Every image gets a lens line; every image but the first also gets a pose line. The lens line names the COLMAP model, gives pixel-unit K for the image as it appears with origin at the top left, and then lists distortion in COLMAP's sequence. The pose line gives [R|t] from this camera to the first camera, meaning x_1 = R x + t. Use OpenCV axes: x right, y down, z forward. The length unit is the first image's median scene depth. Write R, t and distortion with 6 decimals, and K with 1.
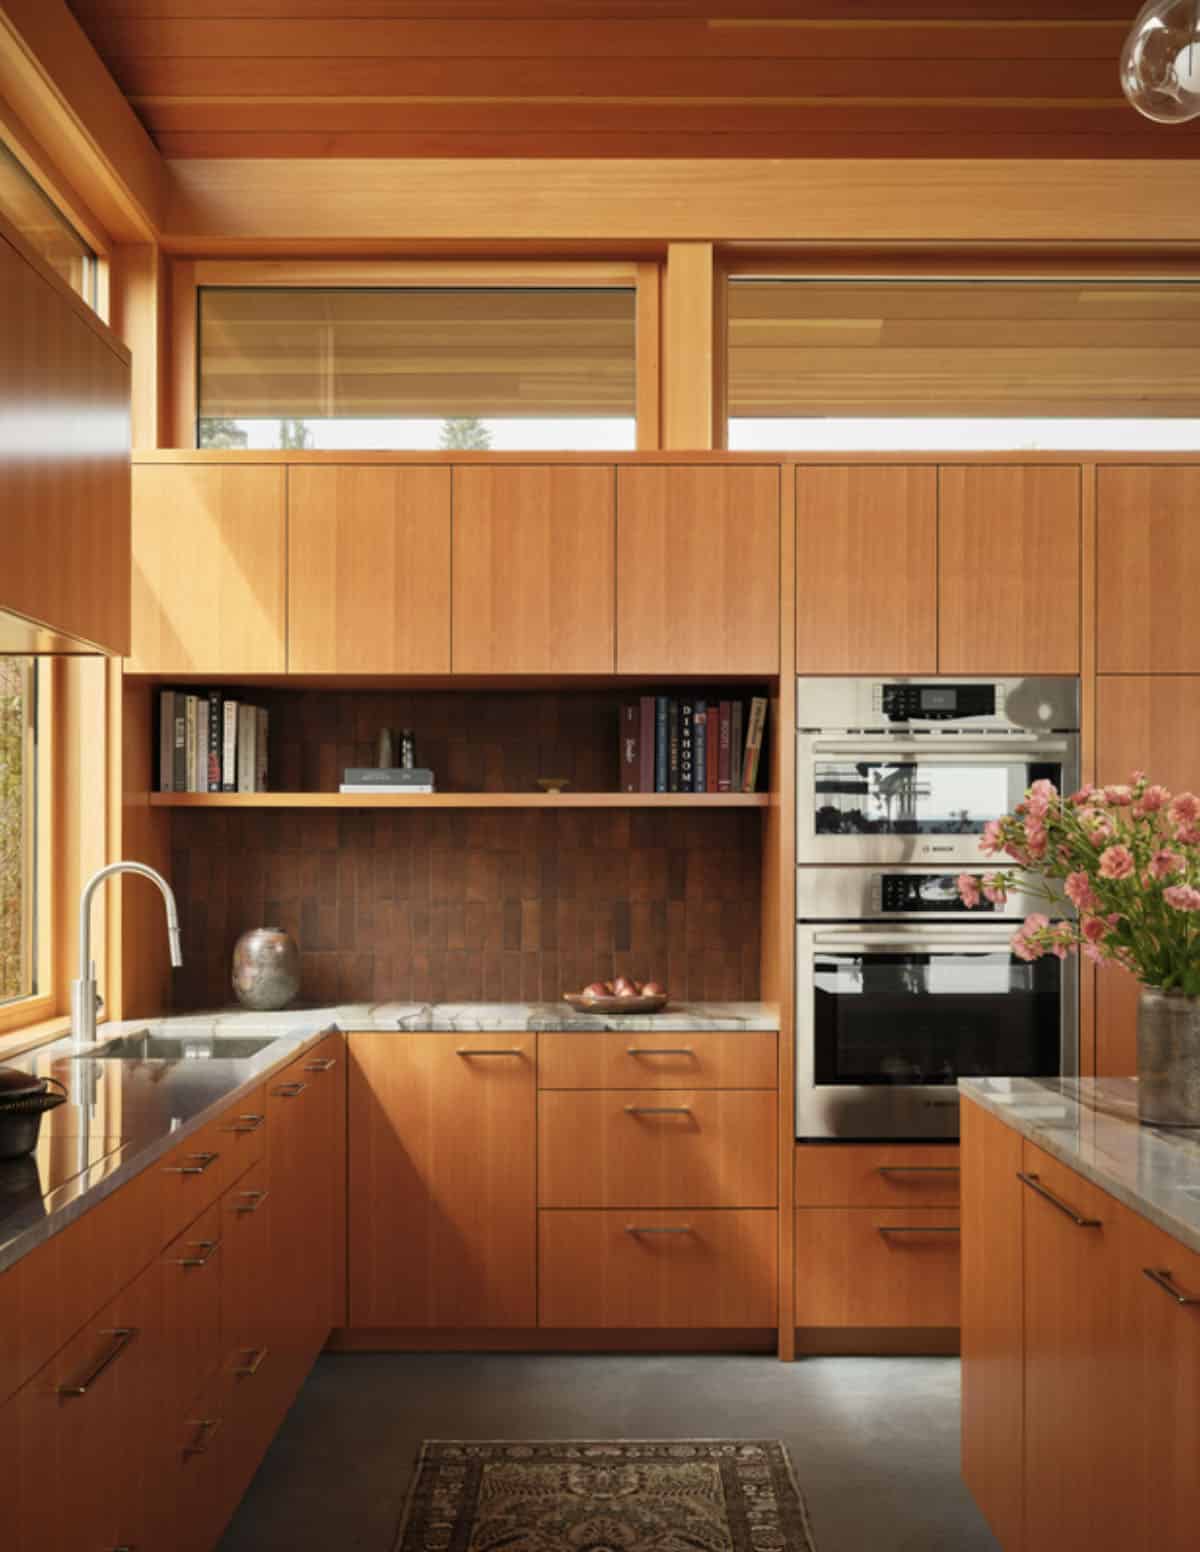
lens RADIAL K [[1969.4, 0, 599.1], [0, 1969.4, 778.9], [0, 0, 1]] dist [0.131972, 0.000000]
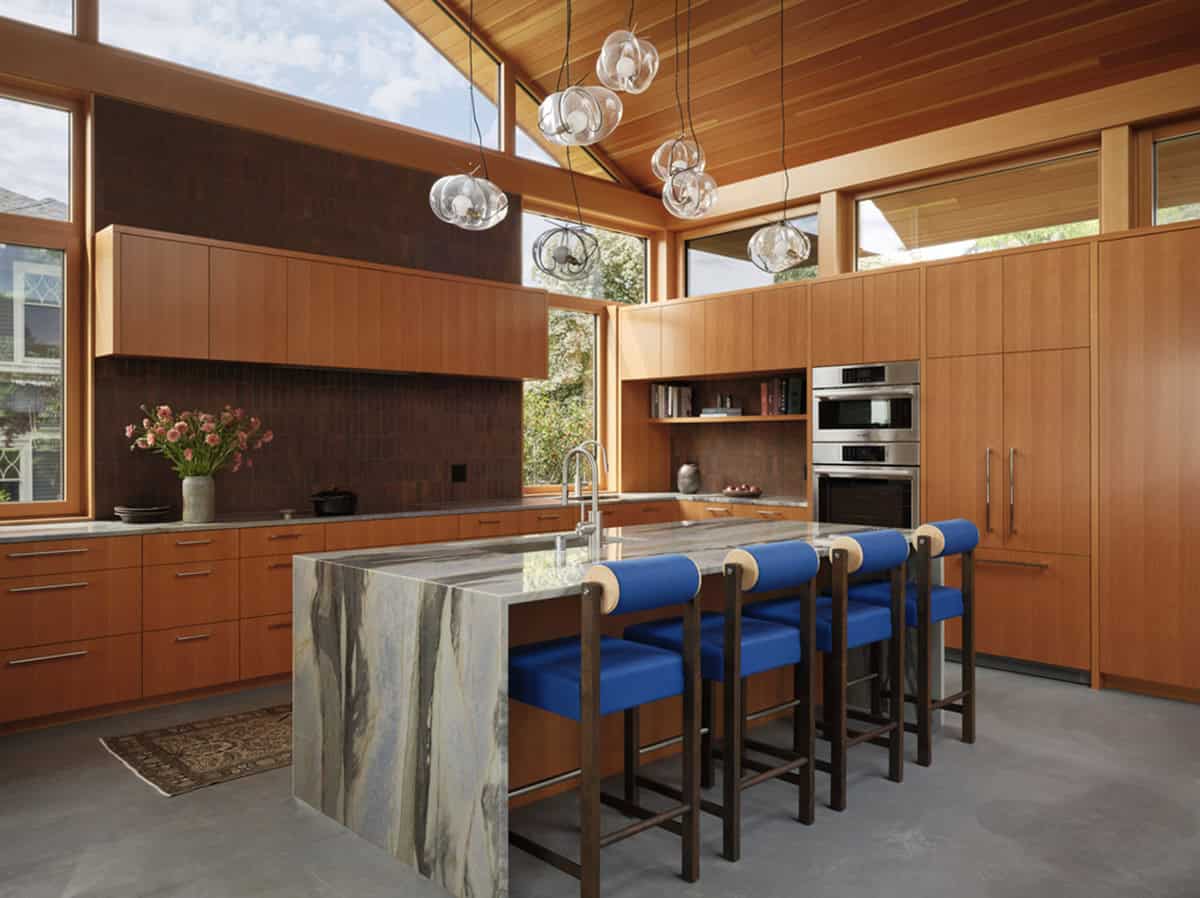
lens RADIAL K [[934.6, 0, 599.9], [0, 934.6, 445.4], [0, 0, 1]] dist [0.002728, 0.002651]
pose [[0.689174, 0.000238, -0.724596, 0.729373], [0.029282, 0.999174, 0.028178, 0.005558], [0.724004, -0.040638, 0.688598, -0.022953]]
